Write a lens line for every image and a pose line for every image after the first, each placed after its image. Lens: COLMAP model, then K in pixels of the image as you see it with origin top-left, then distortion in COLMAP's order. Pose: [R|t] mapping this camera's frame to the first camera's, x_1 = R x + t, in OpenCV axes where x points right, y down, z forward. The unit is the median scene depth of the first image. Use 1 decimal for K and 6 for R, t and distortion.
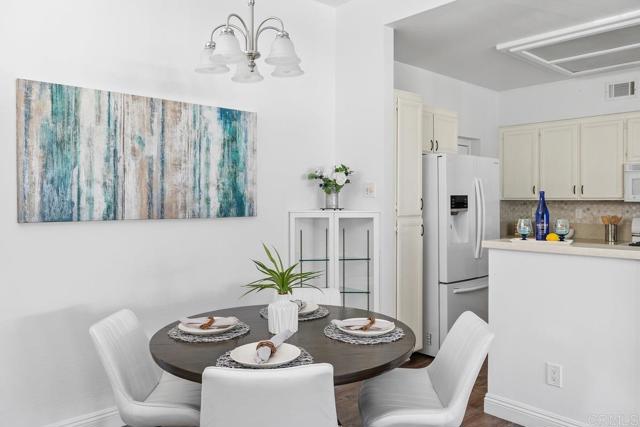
lens RADIAL K [[484.8, 0, 320.5], [0, 484.8, 202.0], [0, 0, 1]] dist [-0.000755, -0.000384]
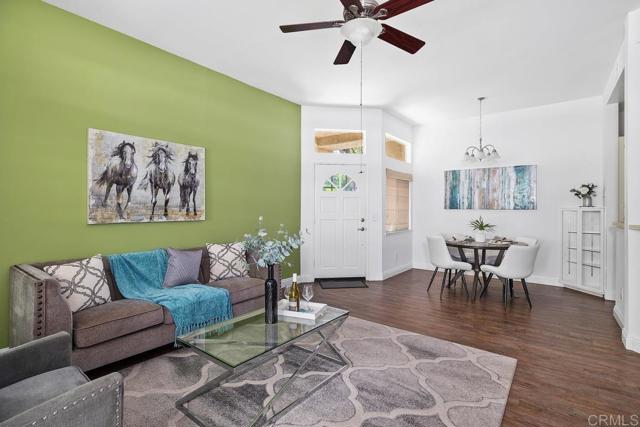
lens RADIAL K [[309.3, 0, 321.9], [0, 309.3, 208.8], [0, 0, 1]] dist [0.001915, 0.000070]
pose [[0.171114, 0.001192, -0.985250, 1.290205], [-0.011711, 0.999931, -0.000825, 0.044306], [0.985182, 0.011680, 0.171116, -0.286029]]
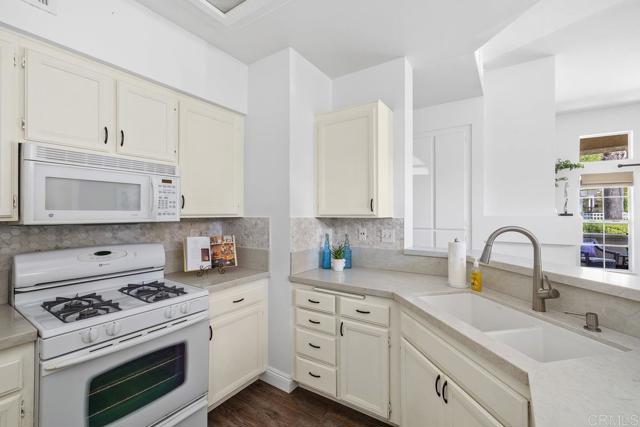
lens RADIAL K [[279.9, 0, 320.0], [0, 279.9, 213.5], [0, 0, 1]] dist [-0.002800, -0.000284]
pose [[-0.240241, 0.004395, 0.970703, 0.481551], [0.008653, 0.999960, -0.002385, -0.013143], [-0.970675, 0.007827, -0.240270, 1.255956]]
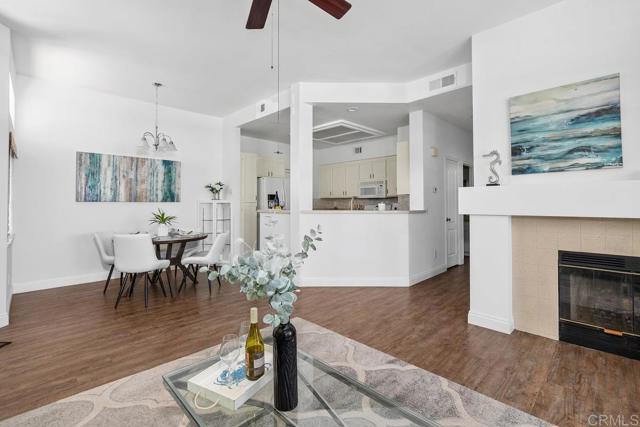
lens RADIAL K [[293.7, 0, 320.3], [0, 293.7, 196.5], [0, 0, 1]] dist [0.000062, 0.000045]
pose [[0.999285, -0.000299, 0.037813, 0.616052], [0.001532, 0.999468, -0.032594, 0.059350], [-0.037783, 0.032628, 0.998753, -0.645784]]
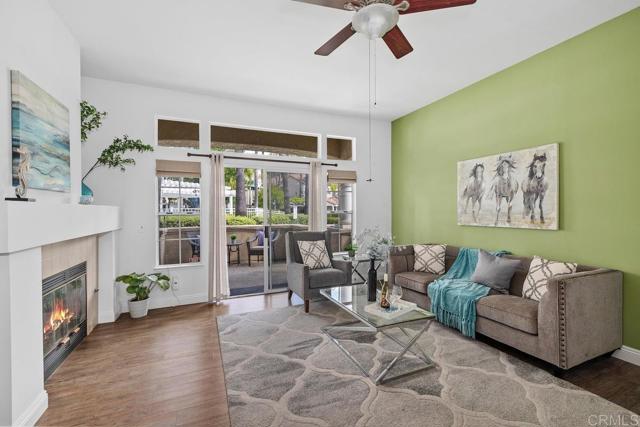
lens RADIAL K [[279.9, 0, 320.0], [0, 279.9, 213.5], [0, 0, 1]] dist [-0.002800, -0.000284]
pose [[-0.942884, 0.002485, 0.333113, 0.449533], [0.009636, 0.999757, 0.019817, 0.014534], [-0.332983, 0.021895, -0.942679, 0.577376]]
